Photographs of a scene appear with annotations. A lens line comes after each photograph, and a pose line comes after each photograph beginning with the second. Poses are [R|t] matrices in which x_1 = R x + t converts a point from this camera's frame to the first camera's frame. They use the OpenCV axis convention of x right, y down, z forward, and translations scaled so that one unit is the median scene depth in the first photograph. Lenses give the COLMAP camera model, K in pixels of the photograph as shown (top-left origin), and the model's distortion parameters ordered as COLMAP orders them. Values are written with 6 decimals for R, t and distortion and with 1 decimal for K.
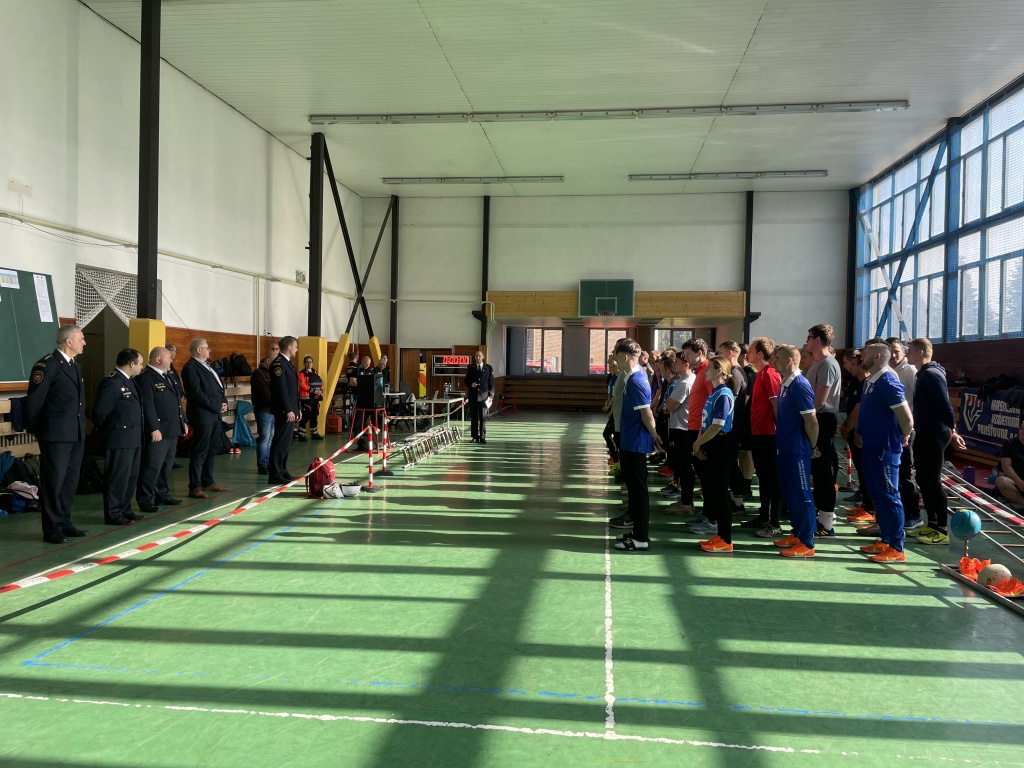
lens RADIAL K [[778.2, 0, 514.9], [0, 778.2, 372.8], [0, 0, 1]] dist [0.101084, -0.132048]
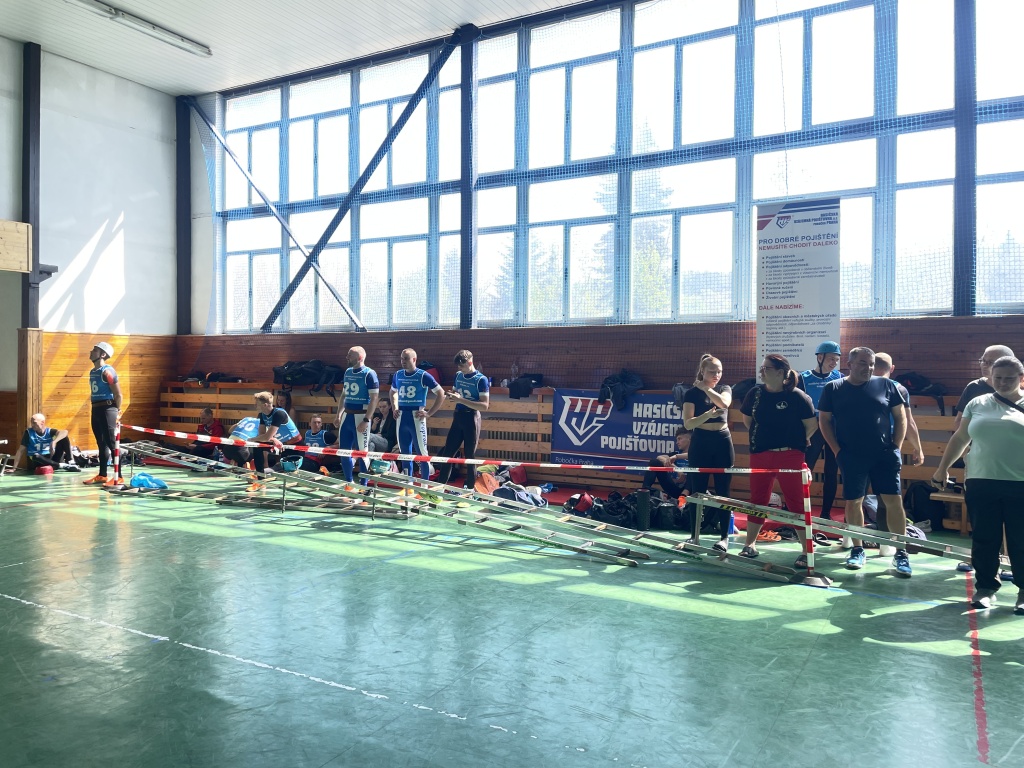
lens RADIAL K [[778.2, 0, 514.9], [0, 778.2, 372.8], [0, 0, 1]] dist [0.101084, -0.132048]
pose [[0.418668, -0.023625, 0.907832, -0.098795], [0.011189, 0.999720, 0.020856, -0.009867], [-0.908071, 0.001426, 0.418815, 0.591358]]
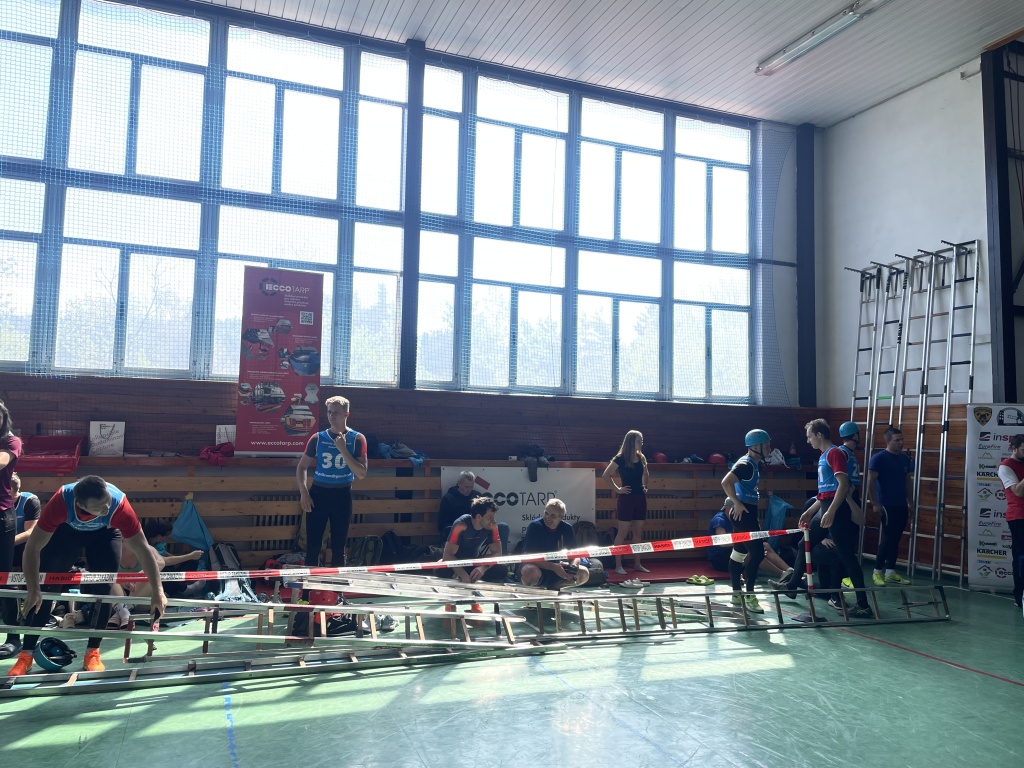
lens RADIAL K [[799.1, 0, 516.2], [0, 799.1, 406.4], [0, 0, 1]] dist [-0.003078, -0.007654]
pose [[-0.474027, 0.004453, 0.880499, -0.051734], [-0.020550, 0.999659, -0.016118, -0.013921], [-0.880271, -0.025734, -0.473774, 1.117707]]
